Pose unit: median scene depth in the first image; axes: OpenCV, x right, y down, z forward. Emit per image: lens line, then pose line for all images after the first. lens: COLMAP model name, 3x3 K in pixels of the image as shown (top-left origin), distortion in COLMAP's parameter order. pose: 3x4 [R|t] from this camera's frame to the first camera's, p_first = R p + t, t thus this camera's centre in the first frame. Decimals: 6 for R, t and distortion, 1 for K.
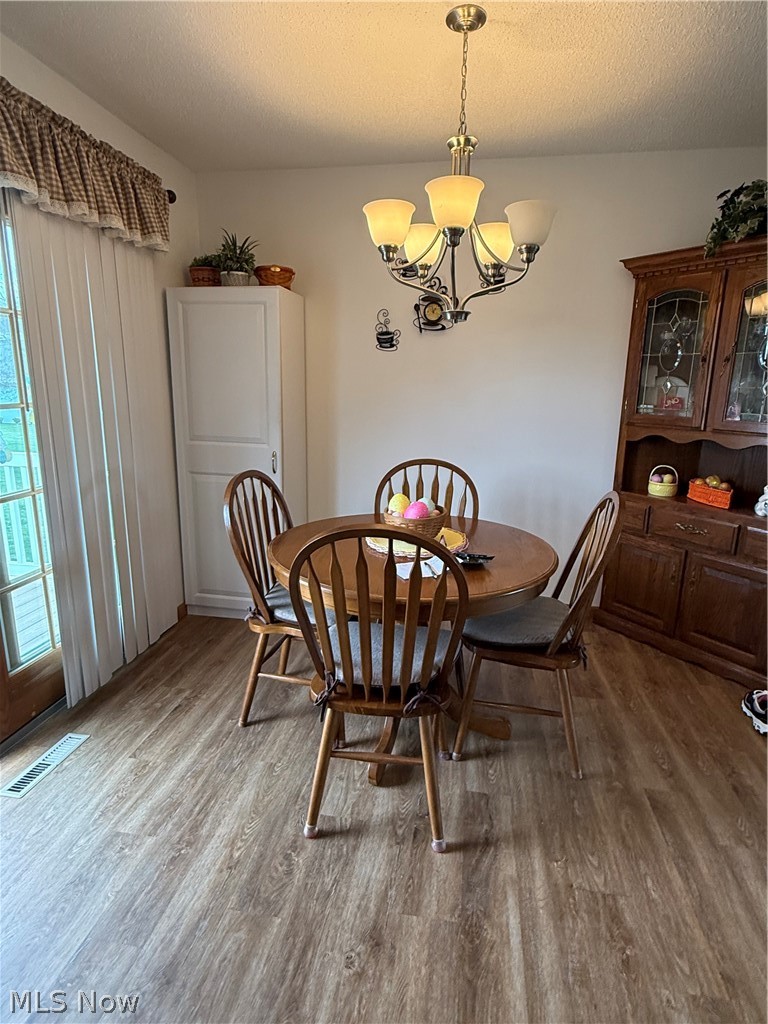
lens RADIAL K [[563.2, 0, 386.4], [0, 563.2, 510.4], [0, 0, 1]] dist [-0.001298, 0.004042]
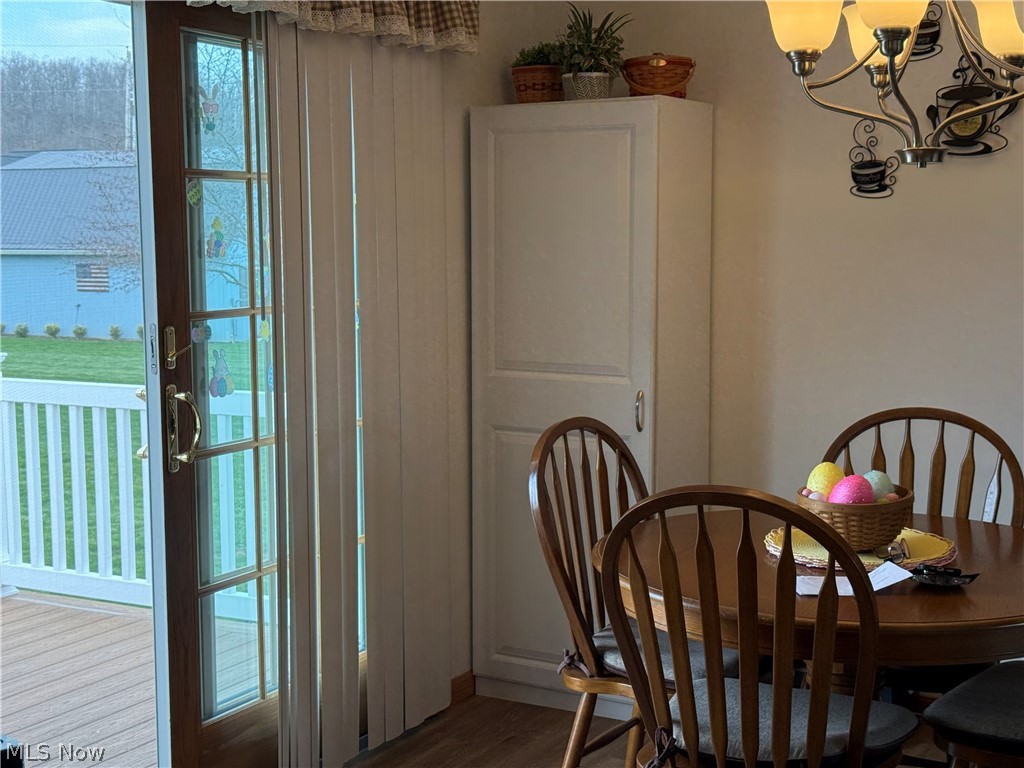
lens RADIAL K [[1441.1, 0, 497.7], [0, 1441.1, 389.3], [0, 0, 1]] dist [0.113731, 0.000000]
pose [[0.937568, 0.013264, -0.347549, 0.202658], [-0.055065, 0.992330, -0.110676, 0.071601], [0.343415, 0.122905, 0.931107, -0.442937]]
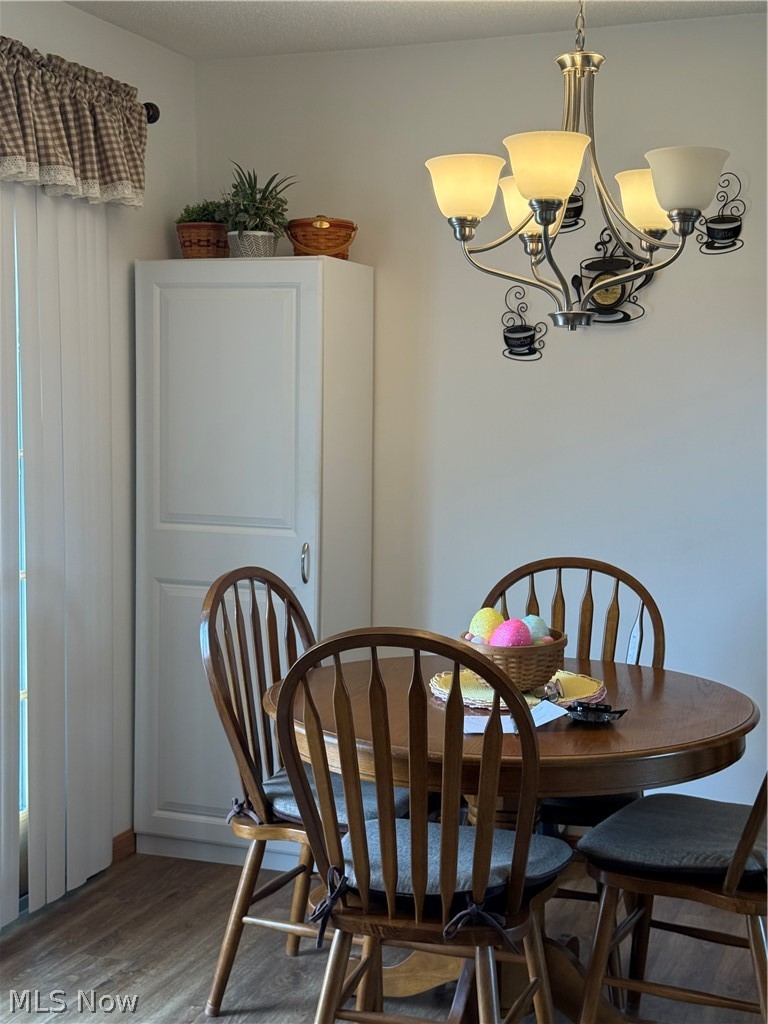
lens RADIAL K [[1441.1, 0, 385.5], [0, 1441.1, 503.9], [0, 0, 1]] dist [0.113731, 0.000000]
pose [[0.981822, 0.005589, -0.189720, 0.190395], [-0.034752, 0.987962, -0.150742, 0.088180], [0.186594, 0.154595, 0.970198, -0.471756]]
